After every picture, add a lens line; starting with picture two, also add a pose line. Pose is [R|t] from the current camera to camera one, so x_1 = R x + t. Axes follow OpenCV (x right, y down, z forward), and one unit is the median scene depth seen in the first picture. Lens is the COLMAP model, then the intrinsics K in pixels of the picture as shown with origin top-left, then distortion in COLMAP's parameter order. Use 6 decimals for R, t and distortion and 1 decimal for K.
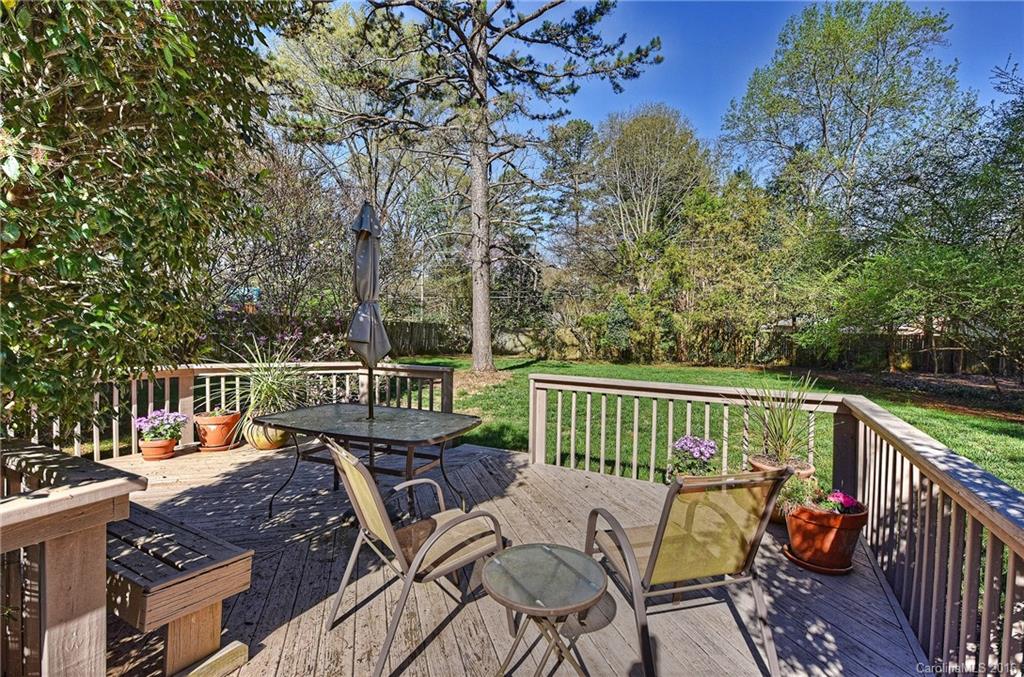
lens RADIAL K [[462.7, 0, 512.0], [0, 462.7, 338.5], [0, 0, 1]] dist [-0.000388, -0.000735]
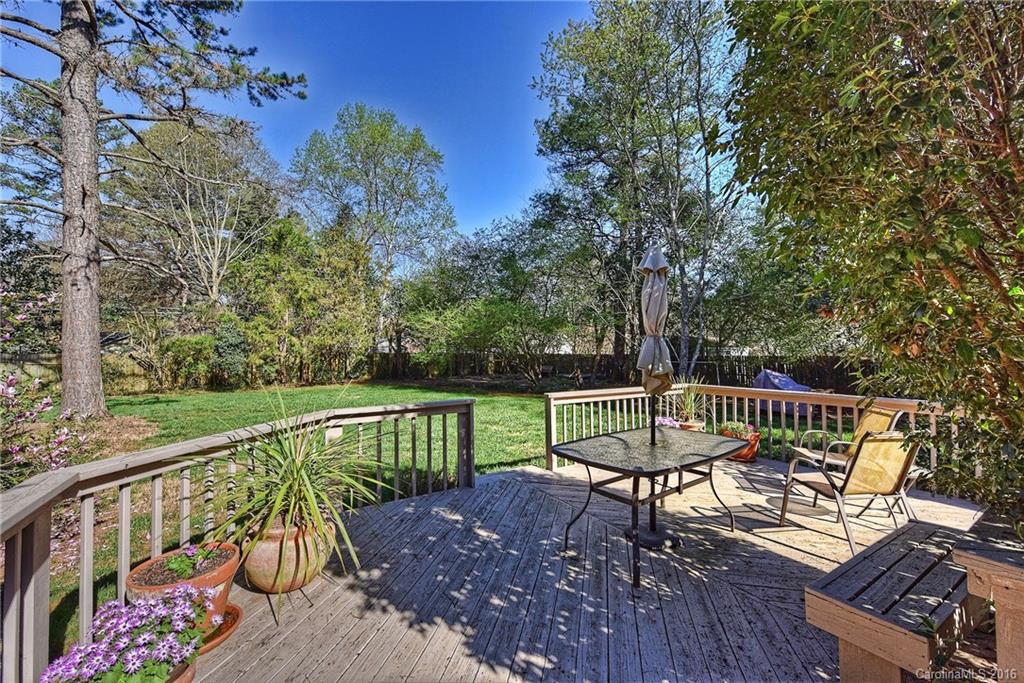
lens RADIAL K [[403.7, 0, 515.4], [0, 403.7, 341.9], [0, 0, 1]] dist [-0.001020, -0.000120]
pose [[0.499080, 0.001744, 0.866554, -0.263898], [0.033392, 0.999217, -0.021242, -0.010615], [-0.865912, 0.039538, 0.498631, 0.167761]]
